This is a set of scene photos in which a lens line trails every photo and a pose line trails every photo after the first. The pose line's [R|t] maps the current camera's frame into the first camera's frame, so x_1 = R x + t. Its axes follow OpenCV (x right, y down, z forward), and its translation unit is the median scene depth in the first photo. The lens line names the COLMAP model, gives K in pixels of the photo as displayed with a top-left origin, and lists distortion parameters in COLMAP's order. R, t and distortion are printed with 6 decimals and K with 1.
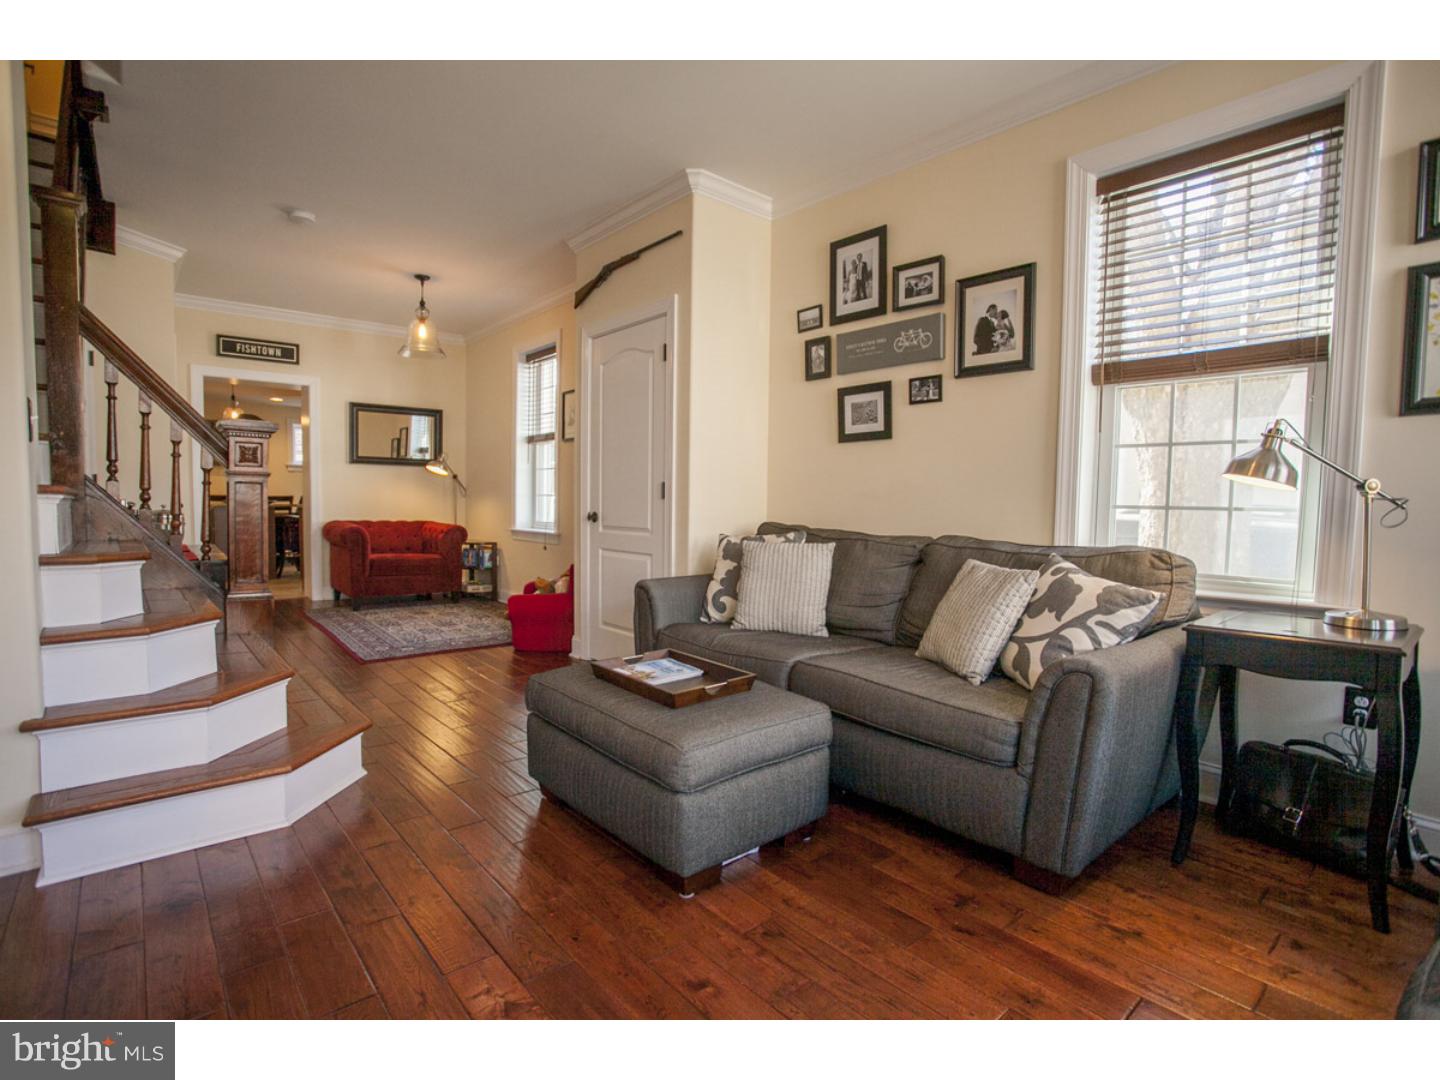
lens RADIAL K [[700.3, 0, 722.6], [0, 700.3, 544.2], [0, 0, 1]] dist [-0.075126, 0.031335]
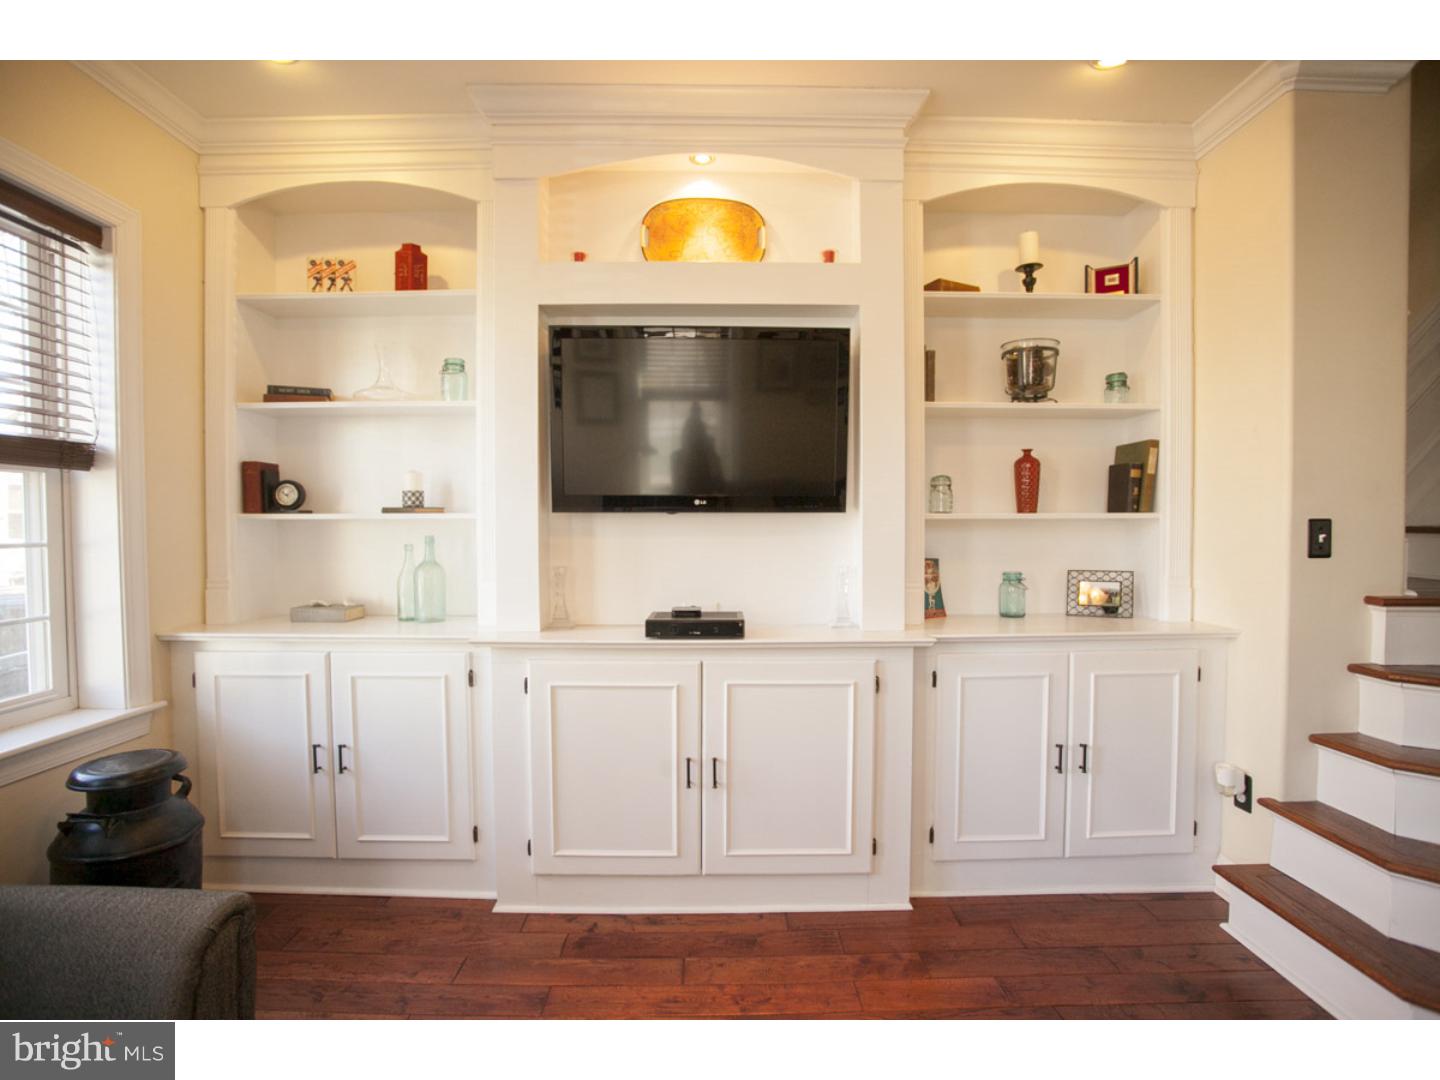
lens RADIAL K [[700.3, 0, 722.6], [0, 700.3, 544.2], [0, 0, 1]] dist [-0.075126, 0.031335]
pose [[-0.648816, 0.006579, -0.760917, 0.129455], [-0.057543, 0.996675, 0.057683, -0.052570], [0.758766, 0.081211, -0.646281, 0.279073]]
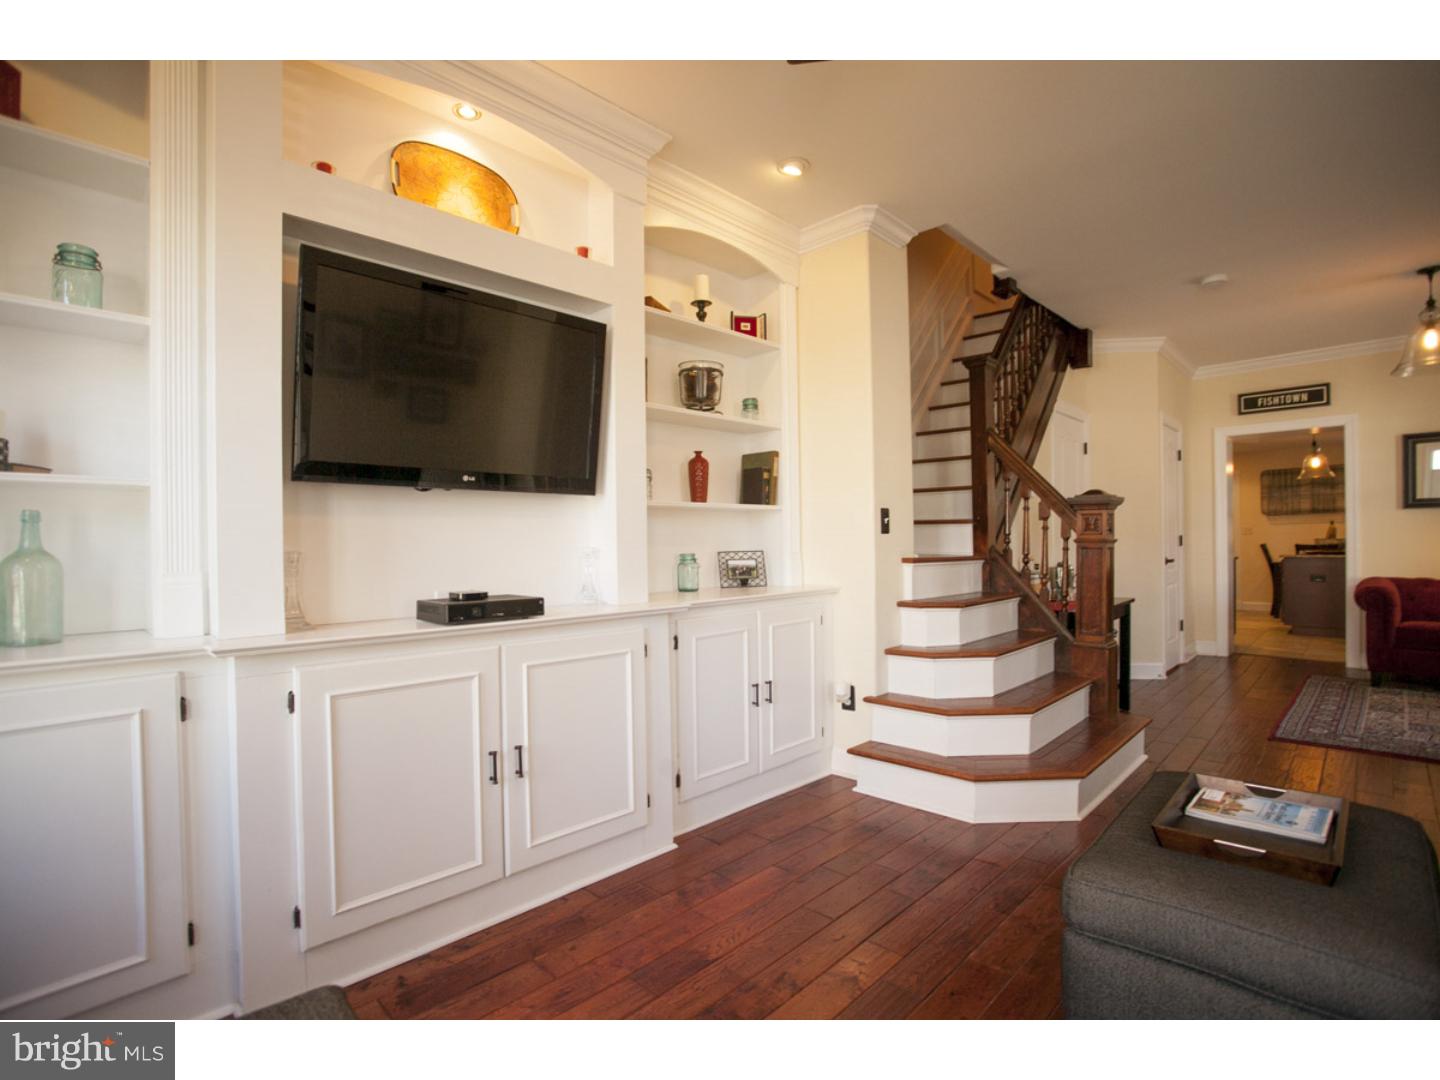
lens RADIAL K [[700.3, 0, 722.6], [0, 700.3, 544.2], [0, 0, 1]] dist [-0.075126, 0.031335]
pose [[0.079383, -0.013753, -0.996749, 0.201263], [-0.050186, 0.998582, -0.017776, -0.021059], [0.995580, 0.051434, 0.078581, 0.129949]]
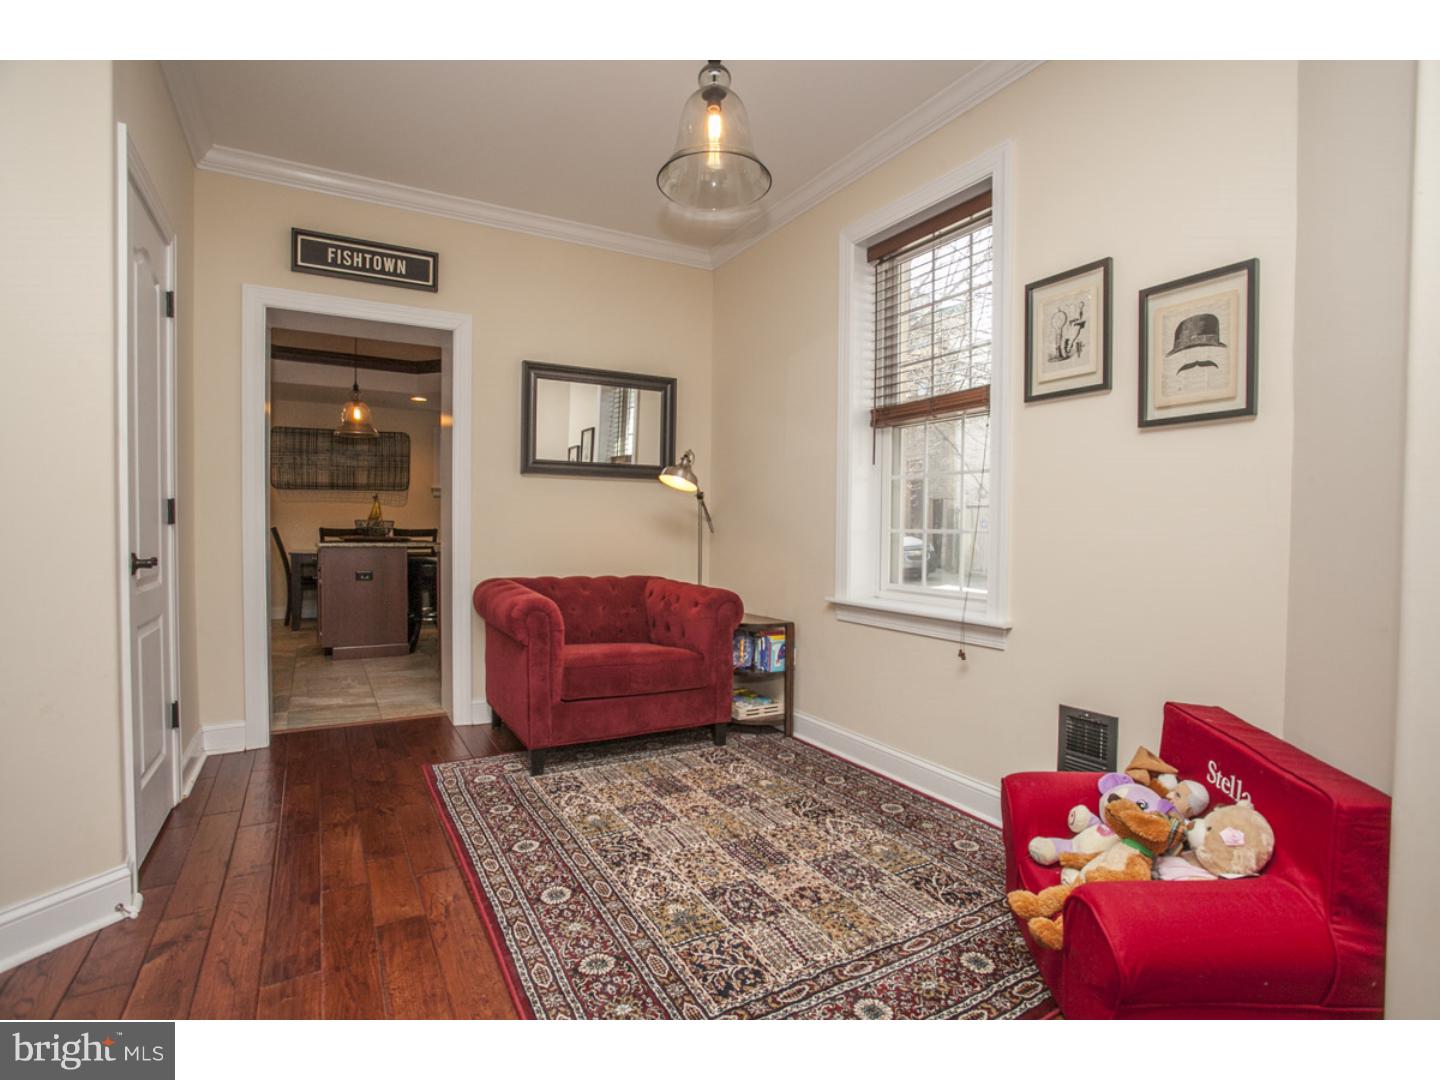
lens RADIAL K [[700.3, 0, 722.6], [0, 700.3, 544.2], [0, 0, 1]] dist [-0.075126, 0.031335]
pose [[0.982834, -0.002833, -0.184470, -0.294216], [-0.004640, 0.999186, -0.040064, -0.040750], [0.184433, 0.040232, 0.982021, 0.506132]]
